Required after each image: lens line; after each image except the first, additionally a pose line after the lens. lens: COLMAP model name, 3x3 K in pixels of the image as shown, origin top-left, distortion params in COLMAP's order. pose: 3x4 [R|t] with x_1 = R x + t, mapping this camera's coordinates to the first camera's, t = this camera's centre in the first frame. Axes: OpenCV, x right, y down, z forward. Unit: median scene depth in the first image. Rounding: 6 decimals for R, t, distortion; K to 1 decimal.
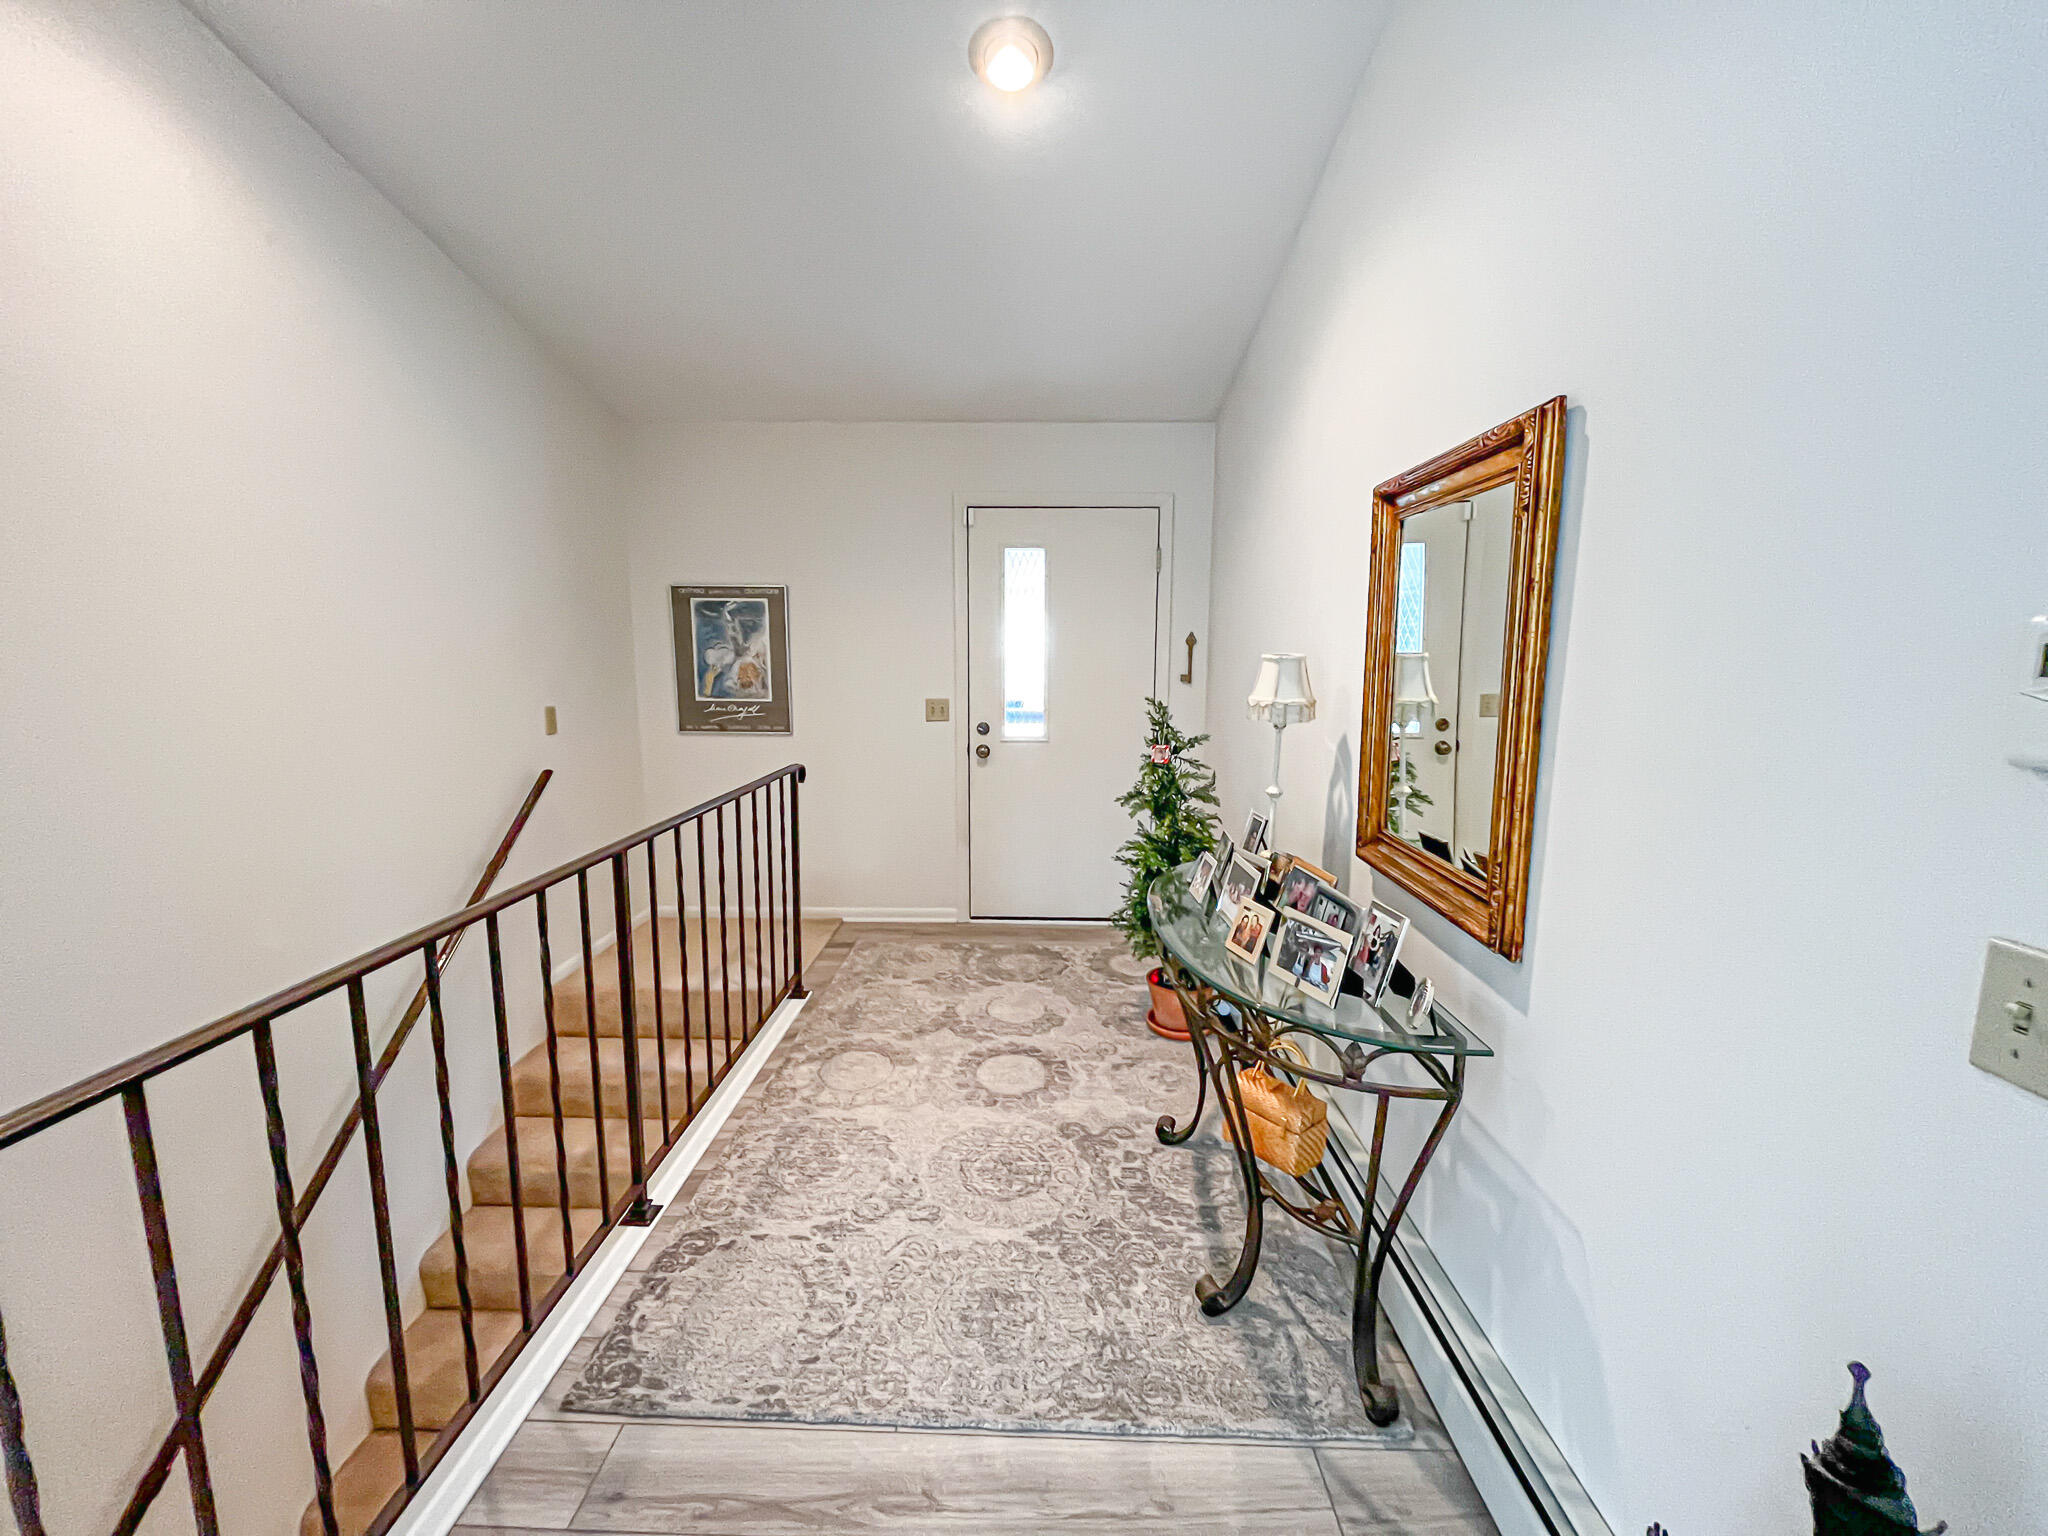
lens RADIAL K [[821.8, 0, 1024.0], [0, 821.8, 768.0], [0, 0, 1]] dist [-0.002312, -0.000532]
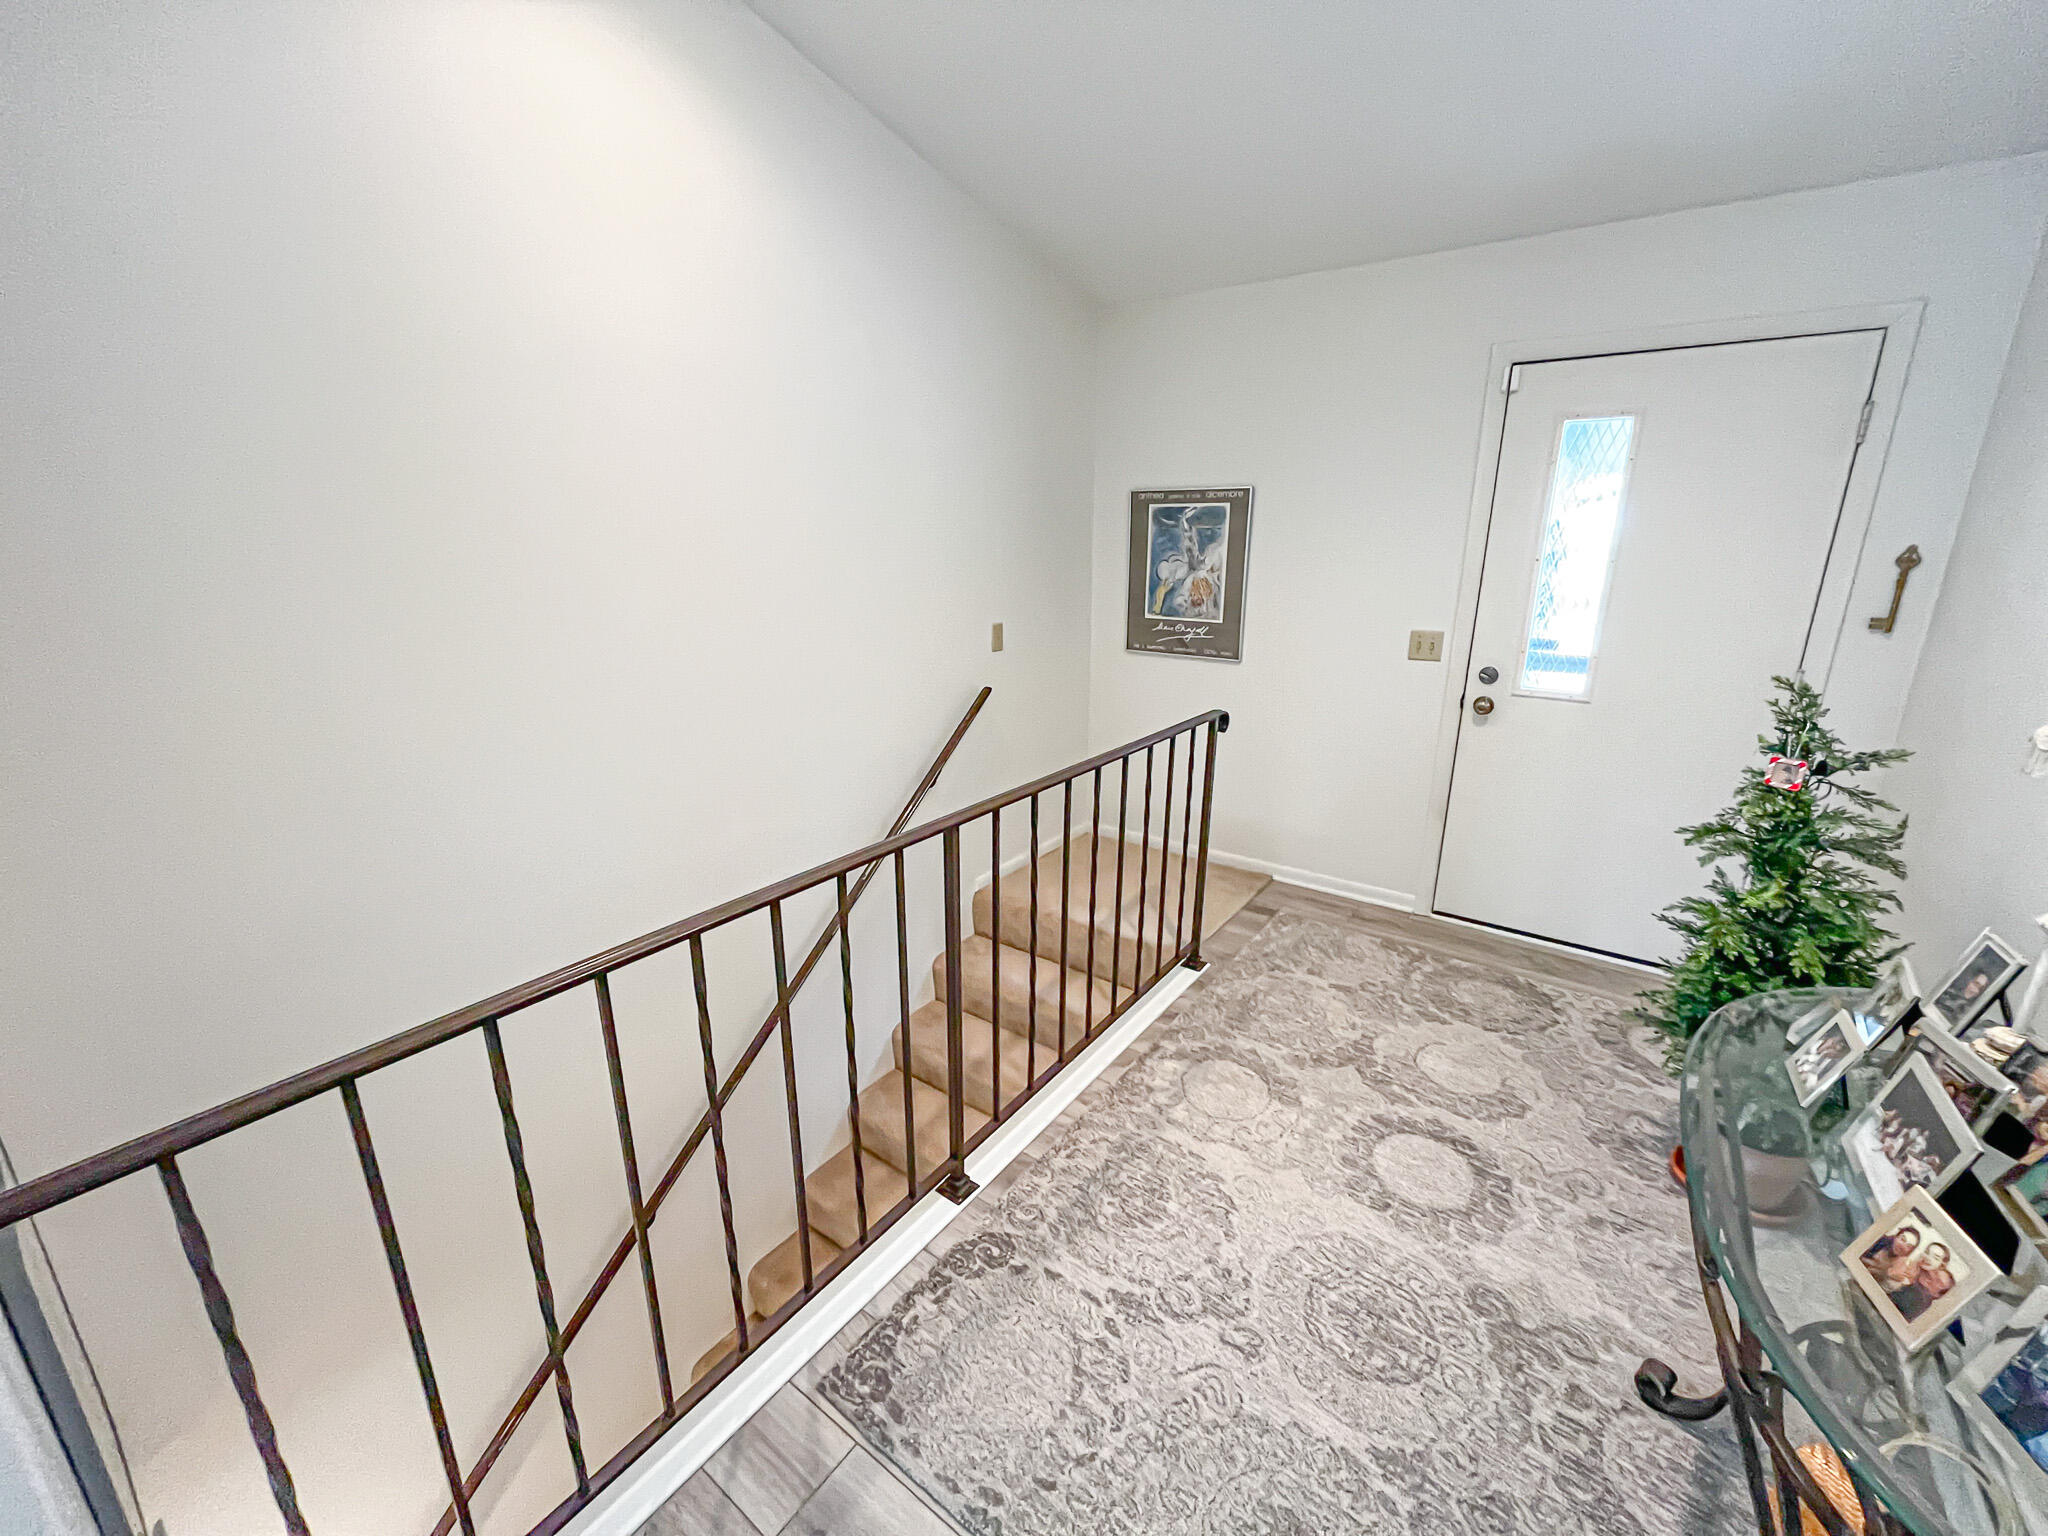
lens RADIAL K [[821.8, 0, 1024.0], [0, 821.8, 768.0], [0, 0, 1]] dist [-0.002312, -0.000532]
pose [[0.820808, 0.152707, -0.550413, 0.039064], [-0.077550, 0.984472, 0.157485, -0.070730], [0.565915, -0.086580, 0.819905, 0.200651]]
